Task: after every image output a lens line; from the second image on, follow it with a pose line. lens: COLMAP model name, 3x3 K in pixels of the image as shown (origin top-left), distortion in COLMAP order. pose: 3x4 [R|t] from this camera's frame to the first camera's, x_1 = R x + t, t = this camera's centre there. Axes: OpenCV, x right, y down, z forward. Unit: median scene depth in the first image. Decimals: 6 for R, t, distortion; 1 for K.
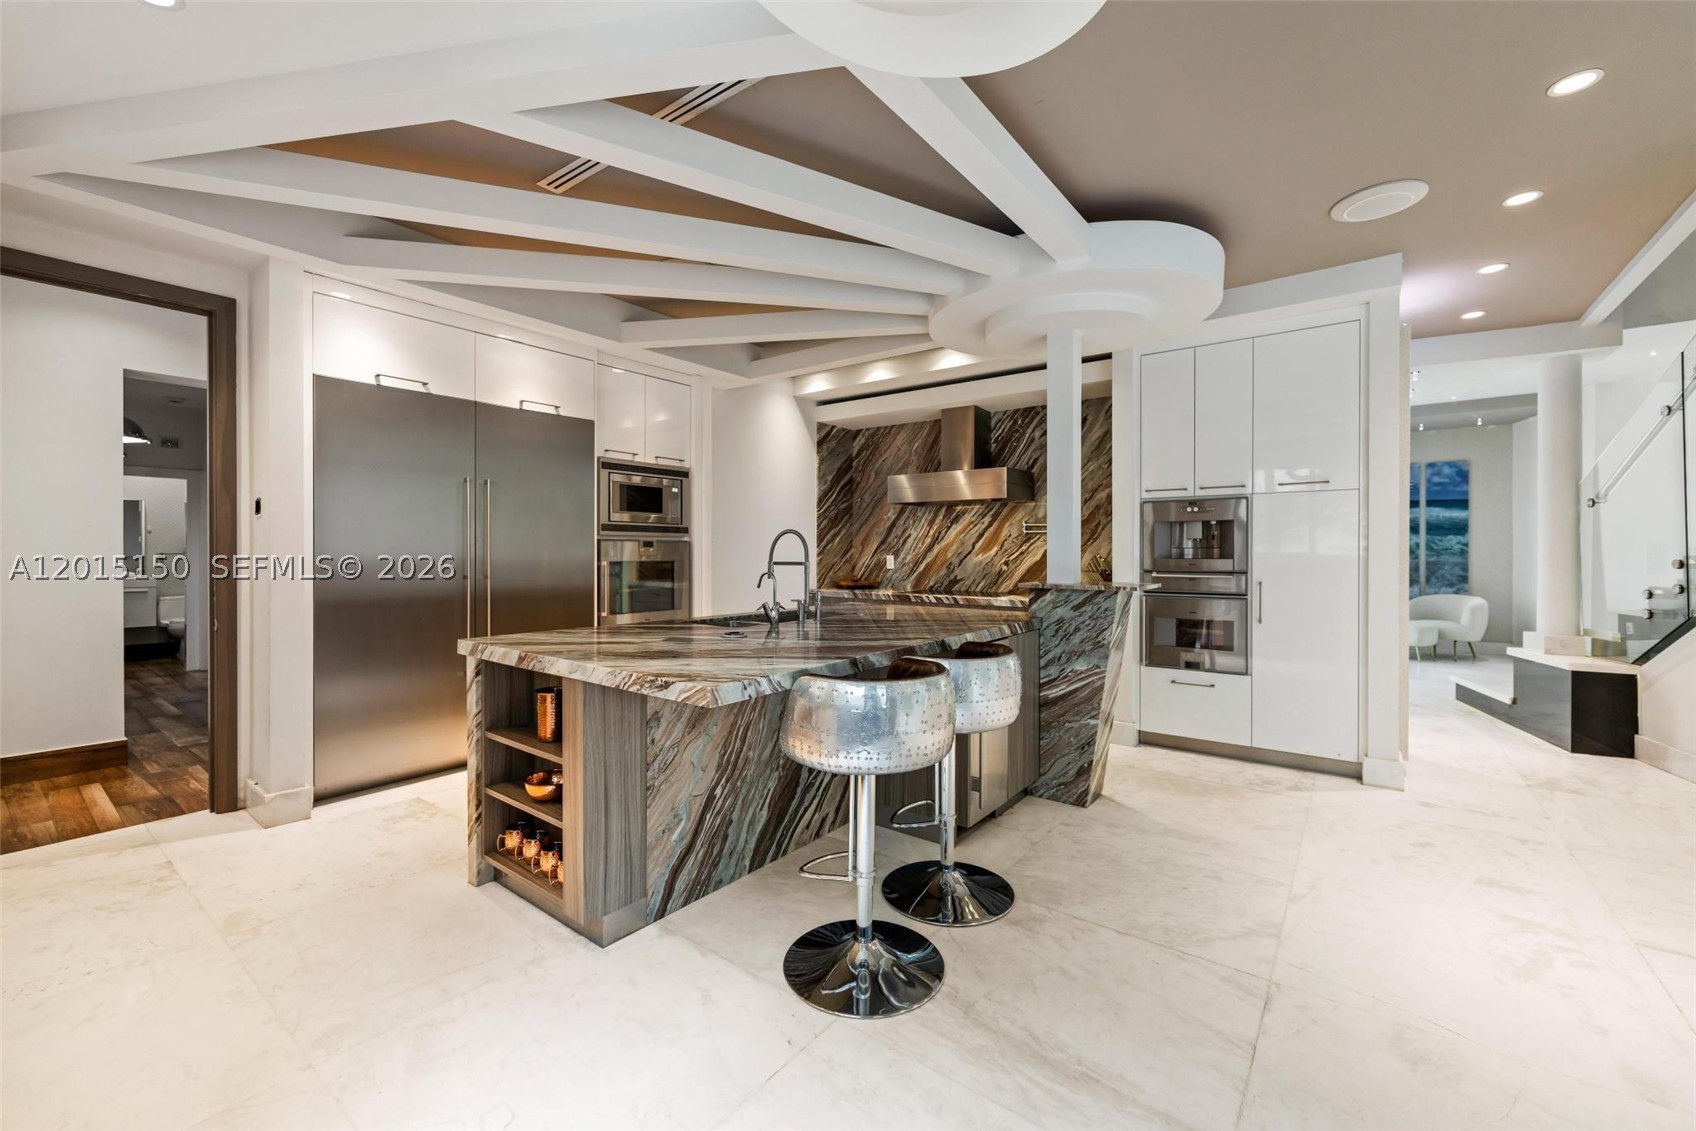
lens RADIAL K [[682.8, 0, 848.3], [0, 682.8, 558.4], [0, 0, 1]] dist [0.000796, 0.000439]
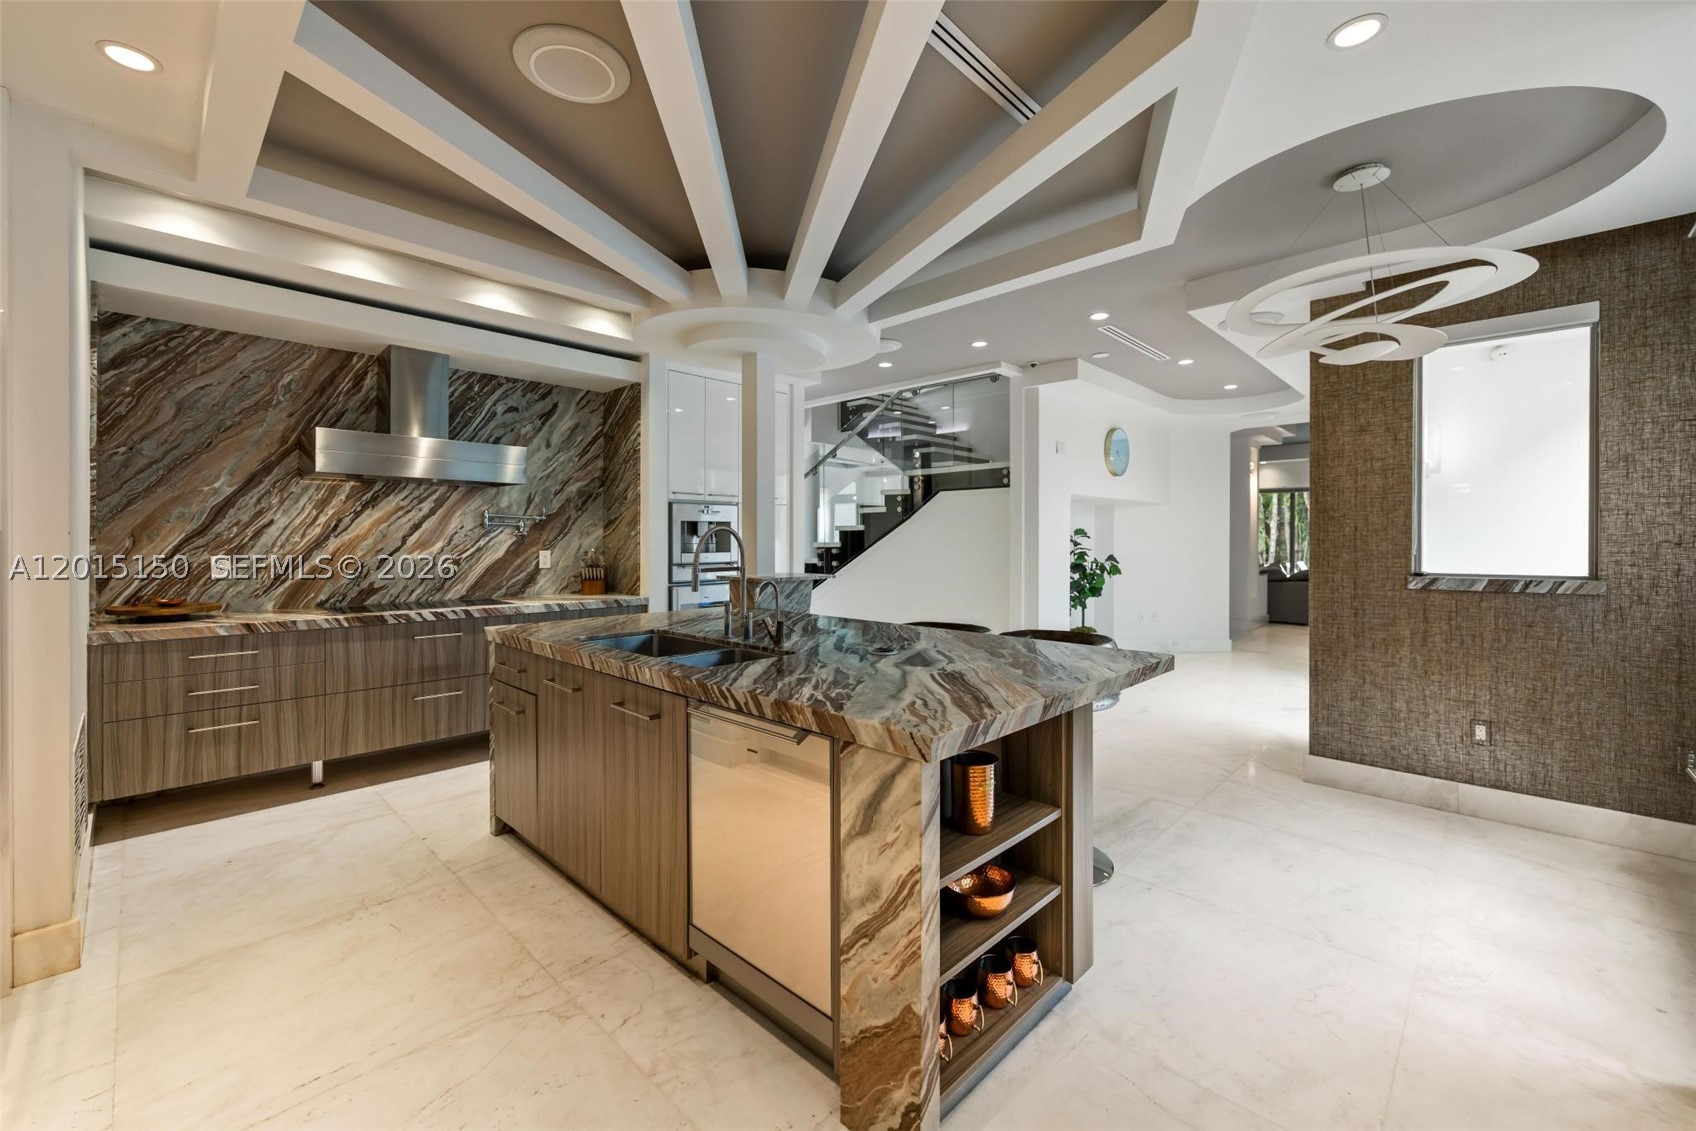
lens RADIAL K [[682.8, 0, 849.9], [0, 682.8, 542.3], [0, 0, 1]] dist [0.000796, 0.000439]
pose [[0.114367, -0.004181, 0.993430, -0.713337], [0.009439, 0.999951, 0.003121, -0.020168], [-0.993394, 0.009020, 0.114400, 0.648096]]
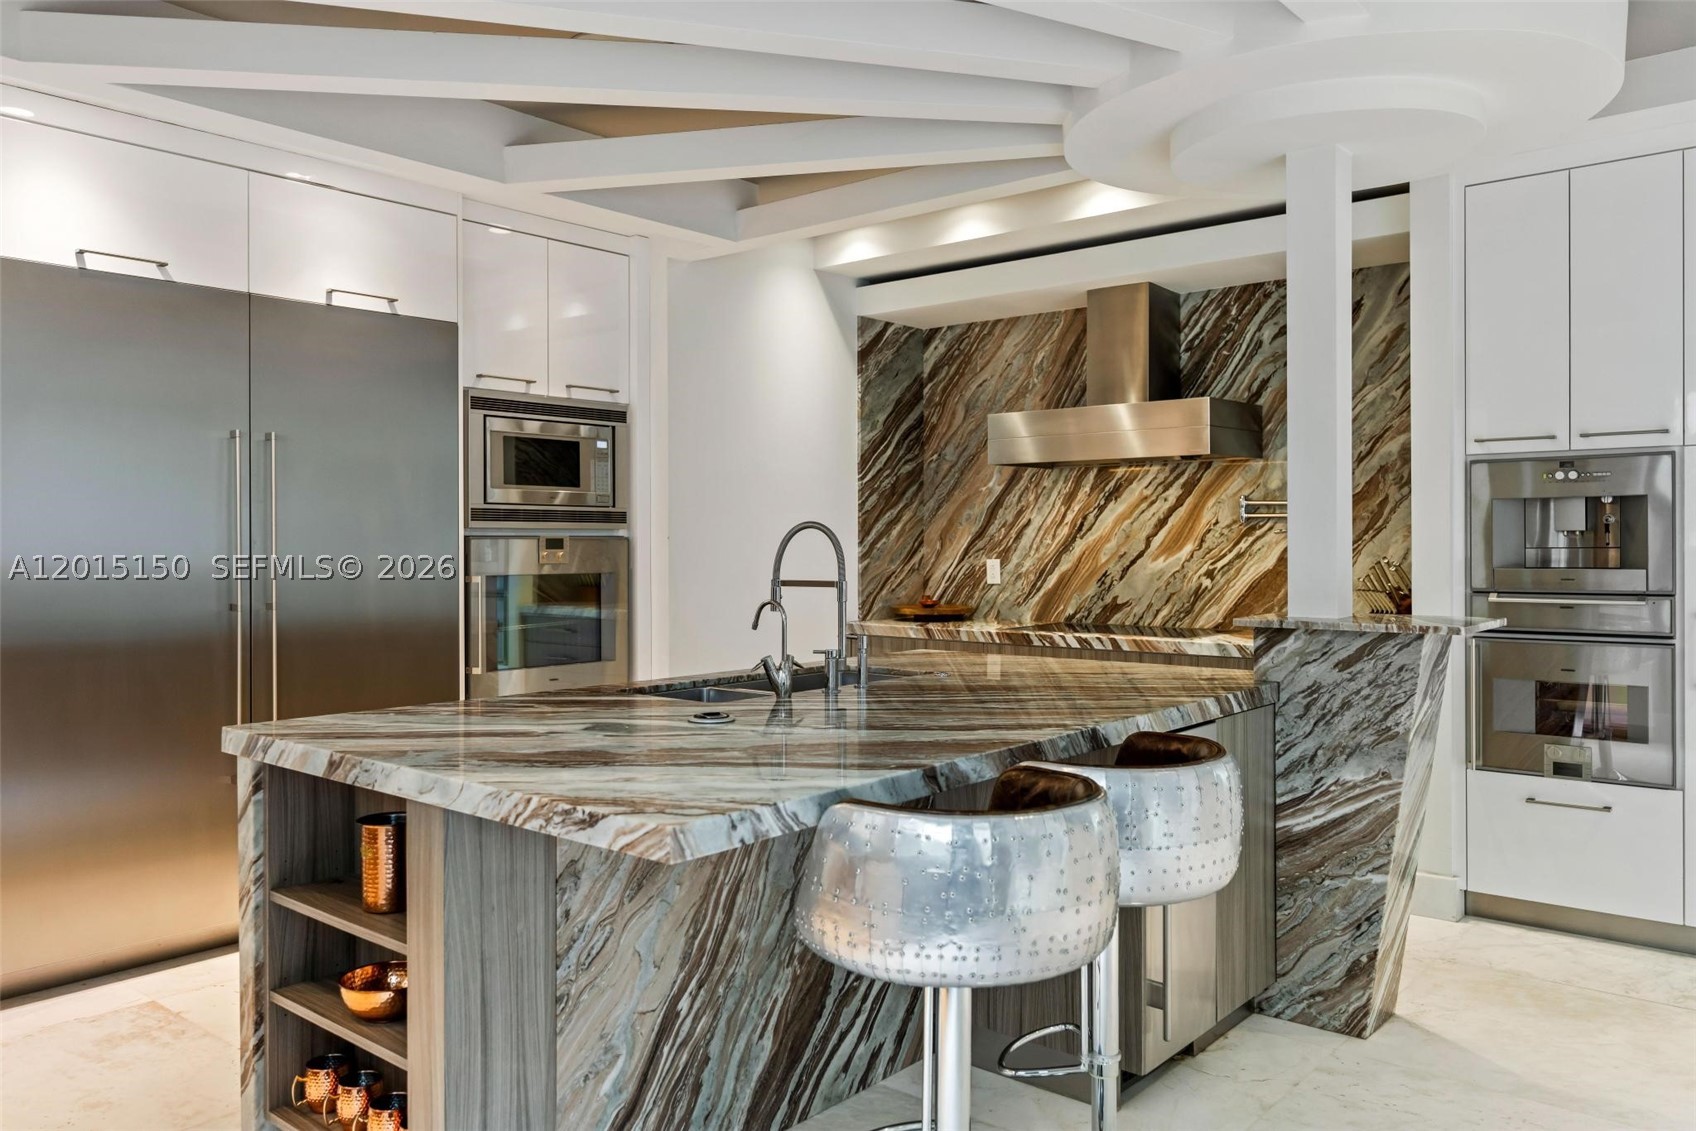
lens RADIAL K [[1250.1, 0, 850.3], [0, 1250.1, 554.4], [0, 0, 1]] dist [0.005496, -0.000539]
pose [[0.998681, -0.004308, -0.051160, -0.002172], [0.004299, 0.999991, -0.000289, -0.013398], [0.051161, 0.000068, 0.998690, -0.000158]]
